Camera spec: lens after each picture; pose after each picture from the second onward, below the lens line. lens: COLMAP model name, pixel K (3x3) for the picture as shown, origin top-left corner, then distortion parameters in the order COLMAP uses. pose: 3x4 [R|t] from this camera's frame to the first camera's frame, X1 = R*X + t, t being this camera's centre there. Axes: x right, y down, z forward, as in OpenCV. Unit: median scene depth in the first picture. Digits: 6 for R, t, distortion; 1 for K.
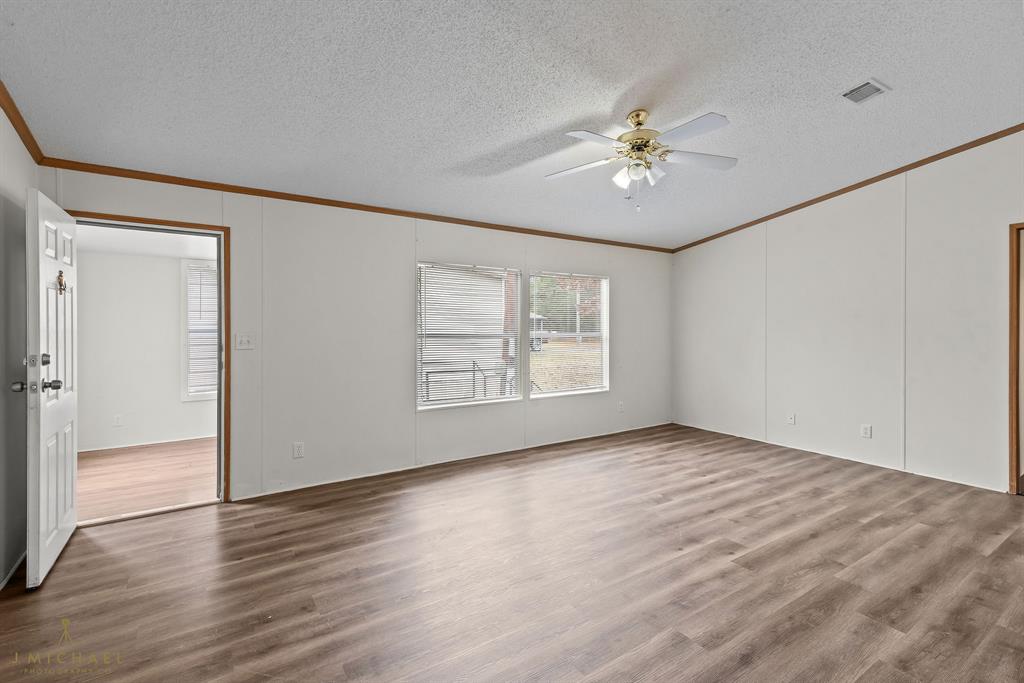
lens RADIAL K [[471.8, 0, 511.3], [0, 471.8, 341.4], [0, 0, 1]] dist [0.018462, -0.002550]
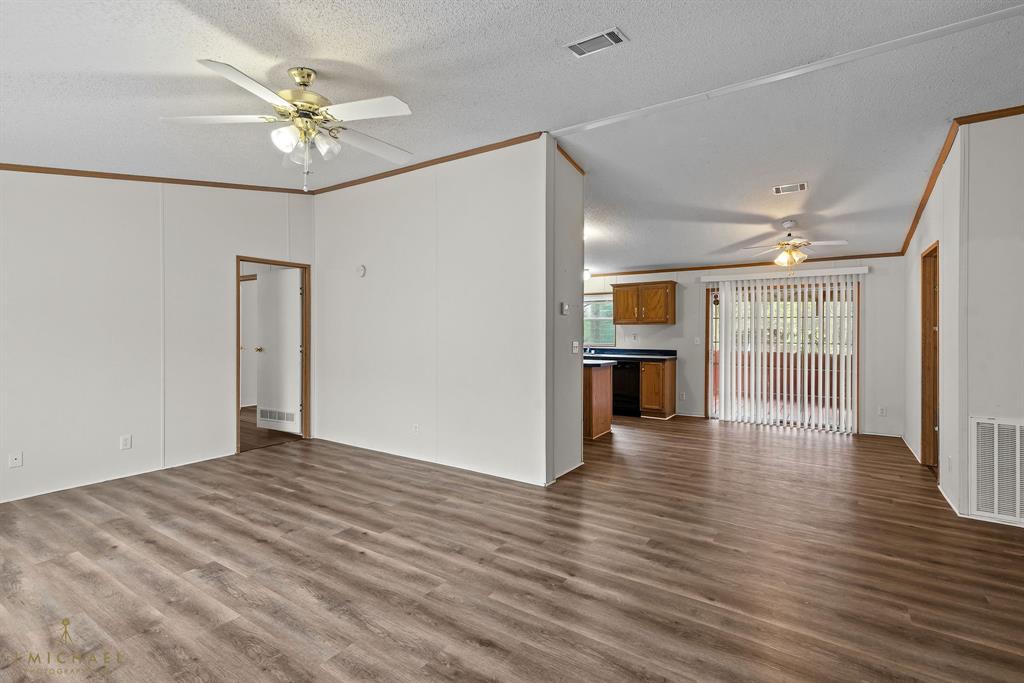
lens RADIAL K [[471.8, 0, 521.4], [0, 471.8, 341.8], [0, 0, 1]] dist [0.018462, -0.002550]
pose [[-0.400677, -0.026577, 0.915834, -0.609307], [0.026415, 0.998829, 0.040542, -0.038733], [-0.915838, 0.040436, -0.399506, 0.942257]]
